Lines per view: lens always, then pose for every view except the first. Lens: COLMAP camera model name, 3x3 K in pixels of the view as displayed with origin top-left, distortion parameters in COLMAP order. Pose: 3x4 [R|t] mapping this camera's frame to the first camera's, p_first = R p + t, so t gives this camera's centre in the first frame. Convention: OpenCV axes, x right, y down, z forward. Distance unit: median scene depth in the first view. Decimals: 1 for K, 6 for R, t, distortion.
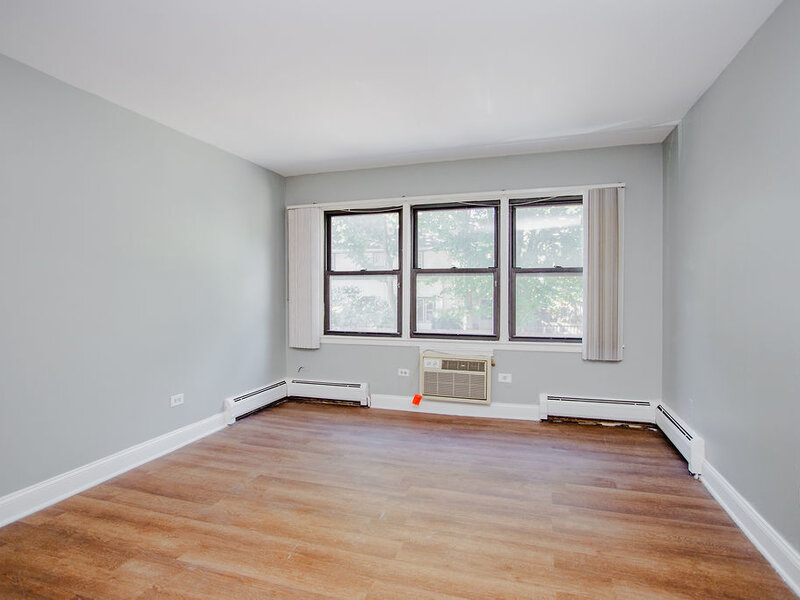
lens RADIAL K [[436.0, 0, 398.8], [0, 436.0, 295.9], [0, 0, 1]] dist [-0.048589, 0.028550]
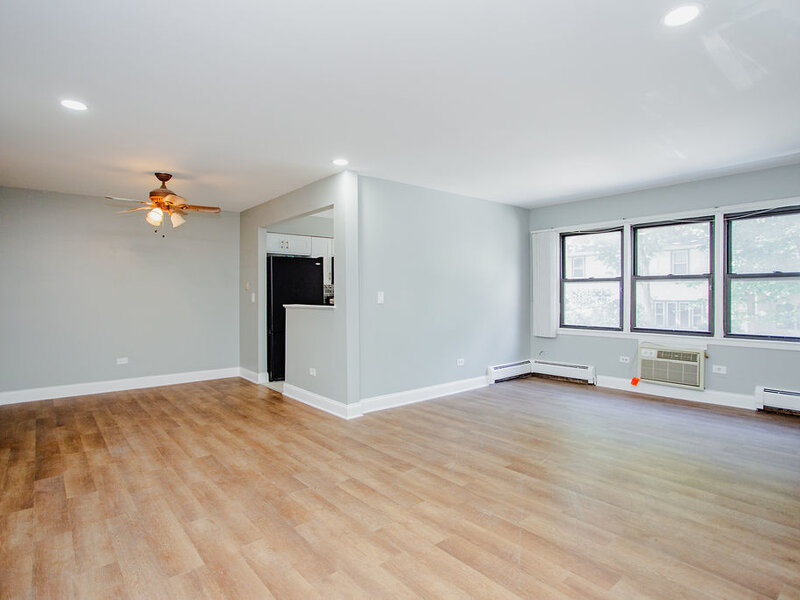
lens RADIAL K [[436.0, 0, 398.8], [0, 436.0, 295.9], [0, 0, 1]] dist [-0.048589, 0.028550]
pose [[0.846987, 0.000751, -0.531613, 0.126726], [-0.004252, 0.999977, -0.005362, 0.003455], [0.531596, 0.006802, 0.846970, -0.412947]]
